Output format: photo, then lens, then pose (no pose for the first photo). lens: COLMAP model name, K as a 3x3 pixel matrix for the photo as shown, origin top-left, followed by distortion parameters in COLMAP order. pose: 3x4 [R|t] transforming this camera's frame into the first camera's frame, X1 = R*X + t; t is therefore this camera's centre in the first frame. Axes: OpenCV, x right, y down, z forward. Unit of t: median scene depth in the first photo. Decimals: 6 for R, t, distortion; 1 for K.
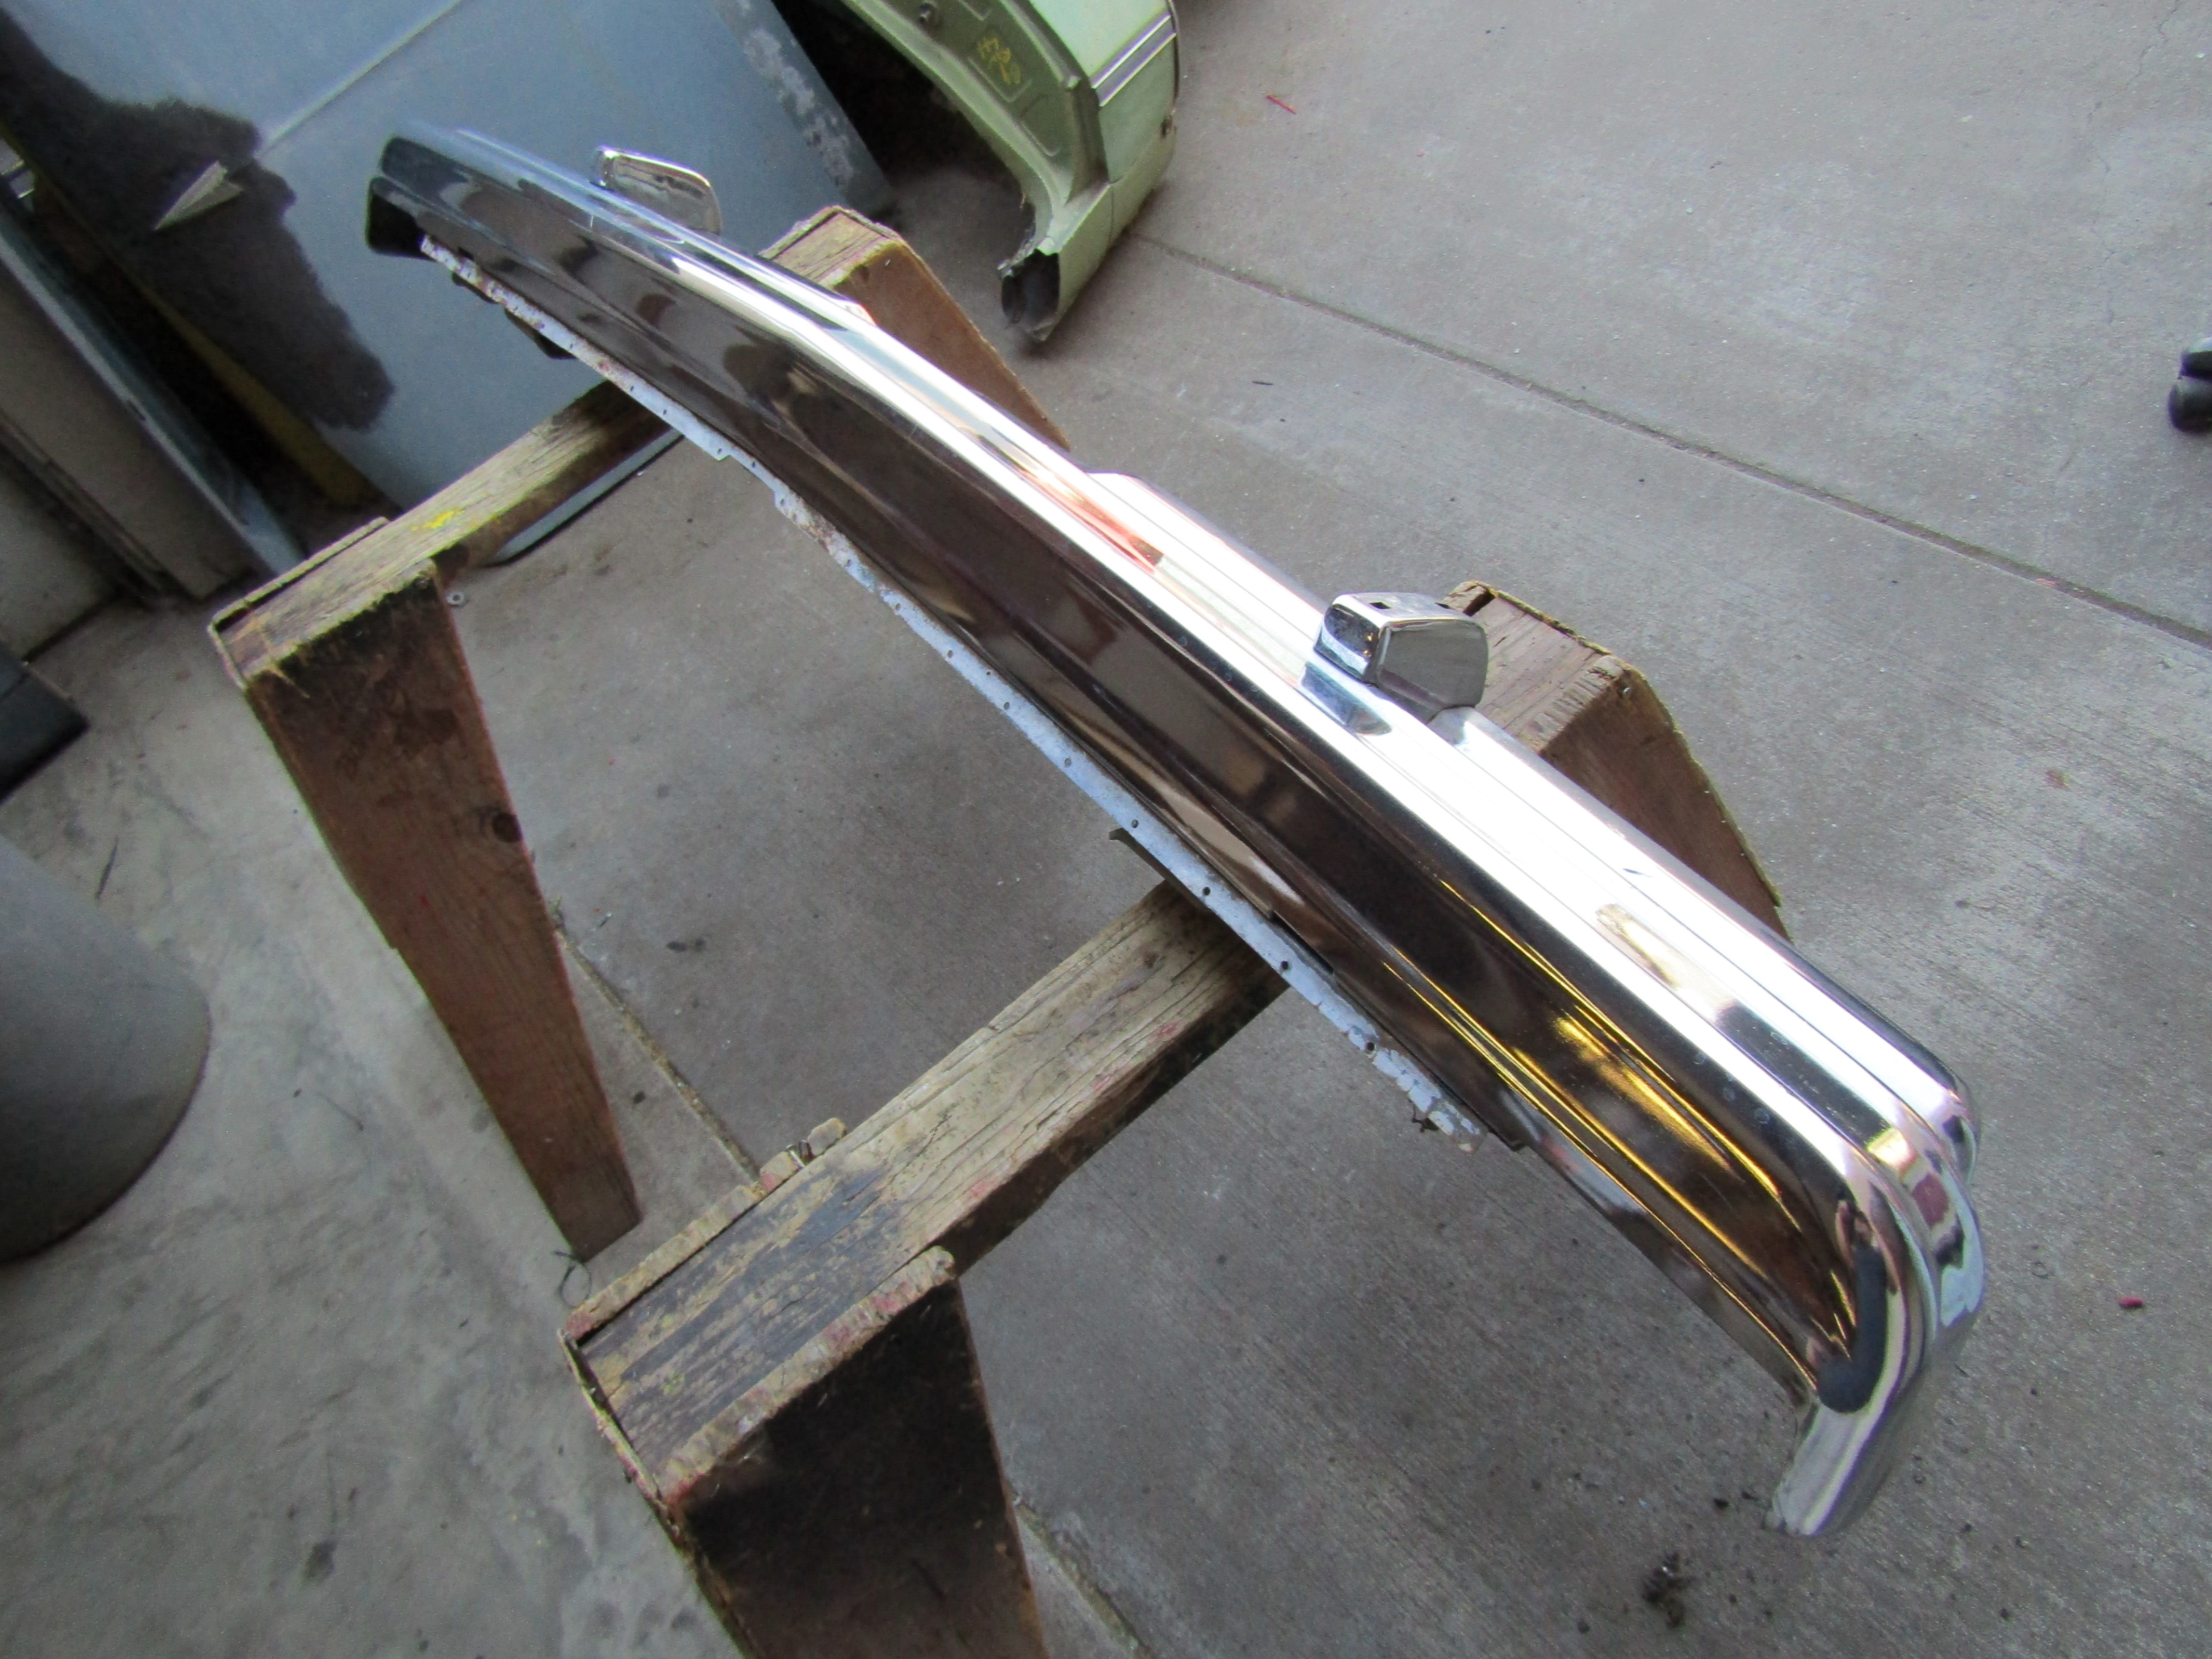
lens RADIAL K [[1574.8, 0, 1104.2], [0, 1574.8, 821.9], [0, 0, 1]] dist [-0.006523, -0.001738]
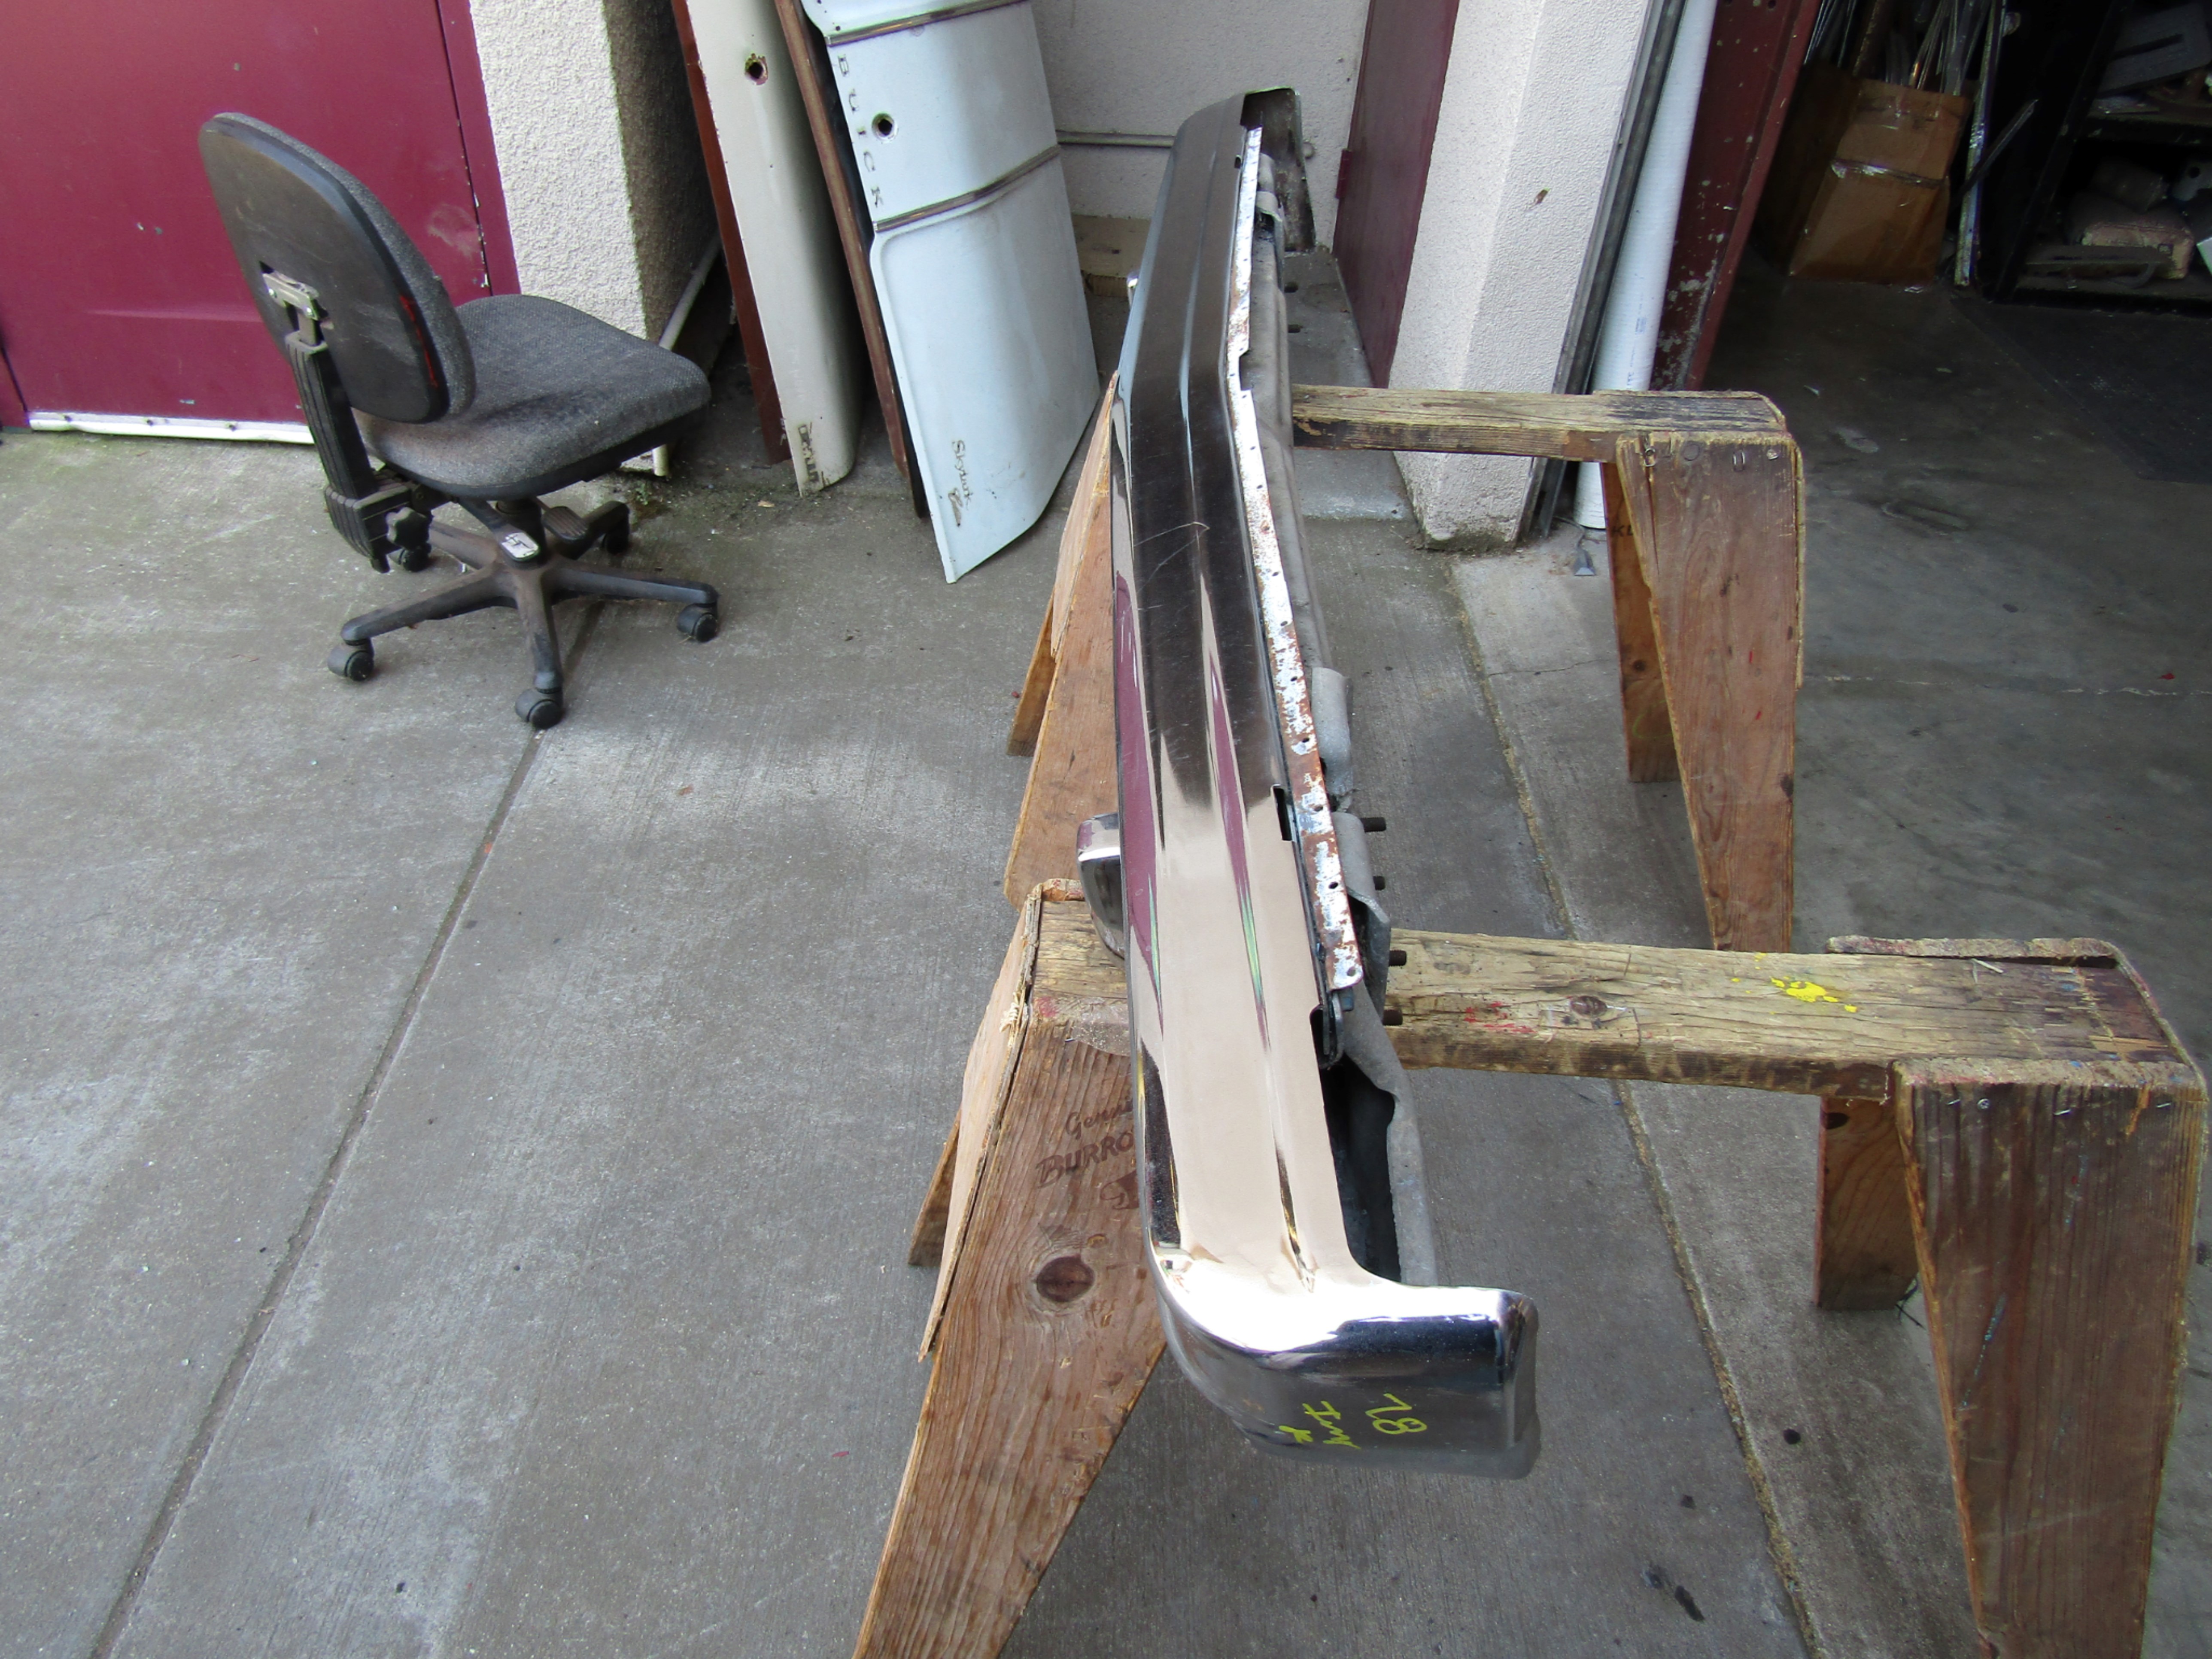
lens RADIAL K [[1574.8, 0, 1104.5], [0, 1574.8, 838.3], [0, 0, 1]] dist [-0.006523, -0.001738]
pose [[-0.739283, -0.203721, 0.641840, -0.562778], [0.612325, 0.193251, 0.766624, -0.839272], [-0.280214, 0.959767, -0.018124, 0.933747]]
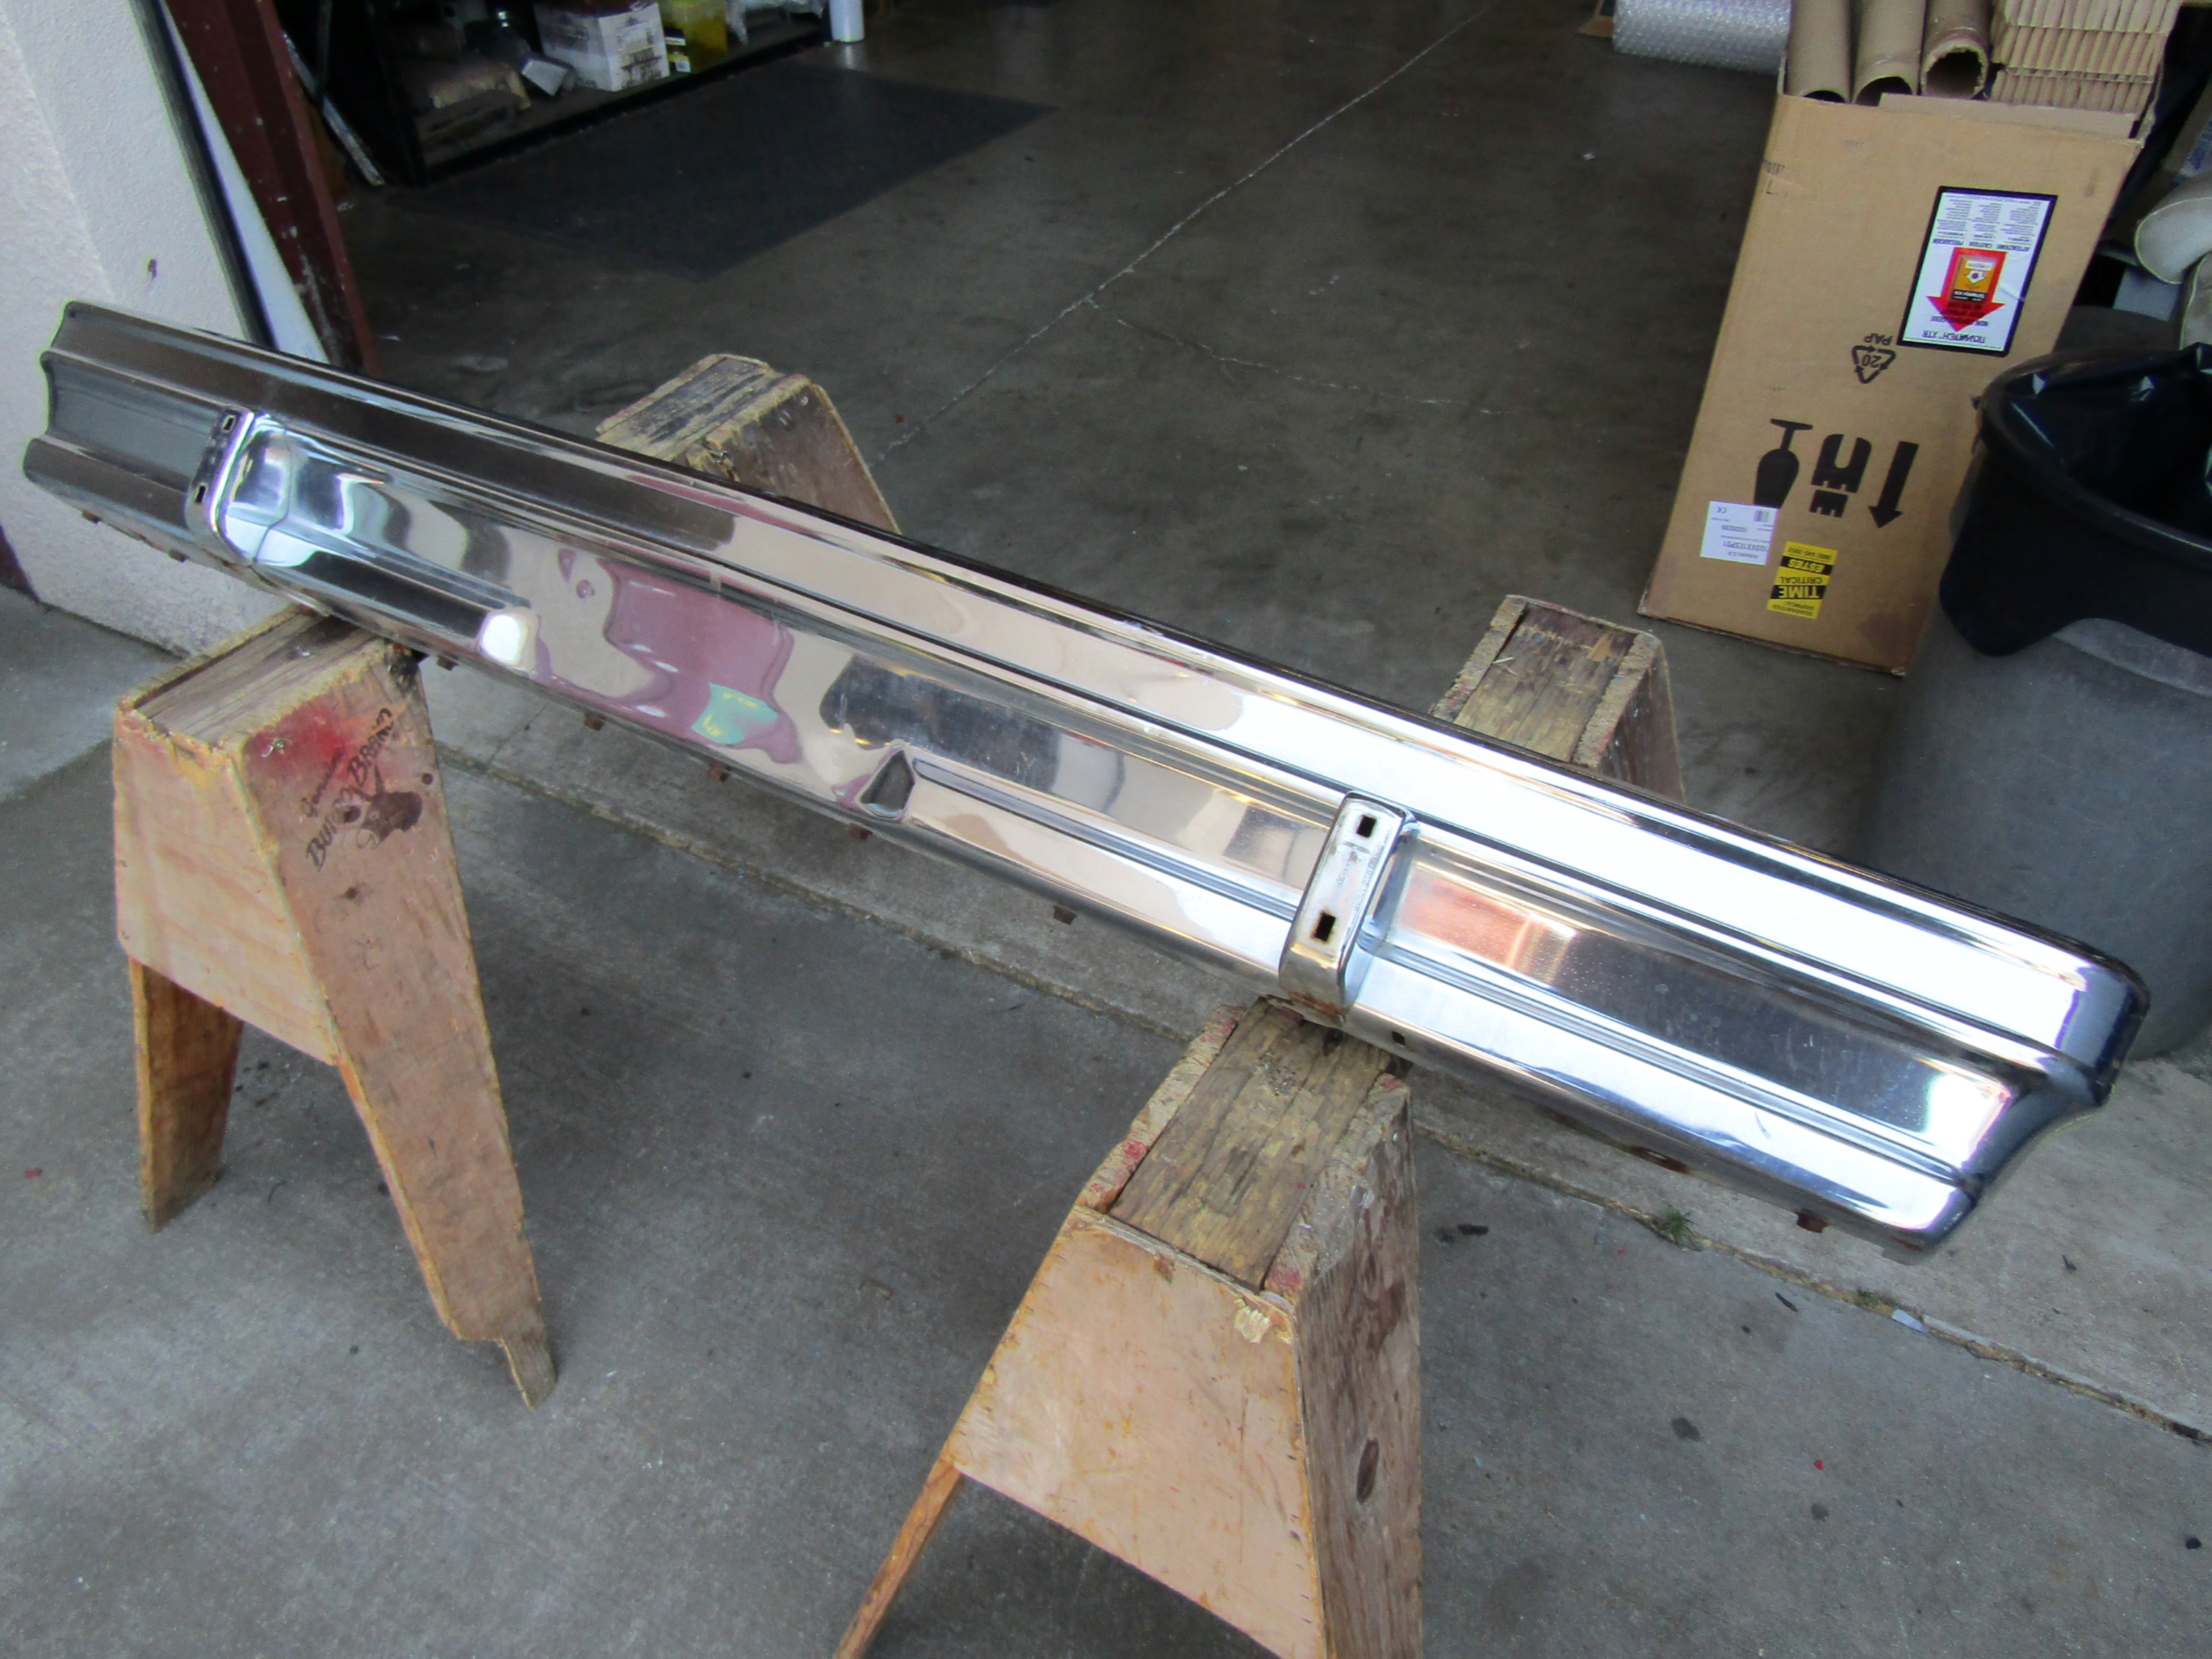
lens RADIAL K [[1574.8, 0, 1106.9], [0, 1574.8, 833.6], [0, 0, 1]] dist [-0.006523, -0.001738]
pose [[-0.895608, 0.436585, -0.085324, -0.142499], [-0.125817, -0.064631, 0.989946, -0.885545], [0.426681, 0.897339, 0.112814, 0.774008]]
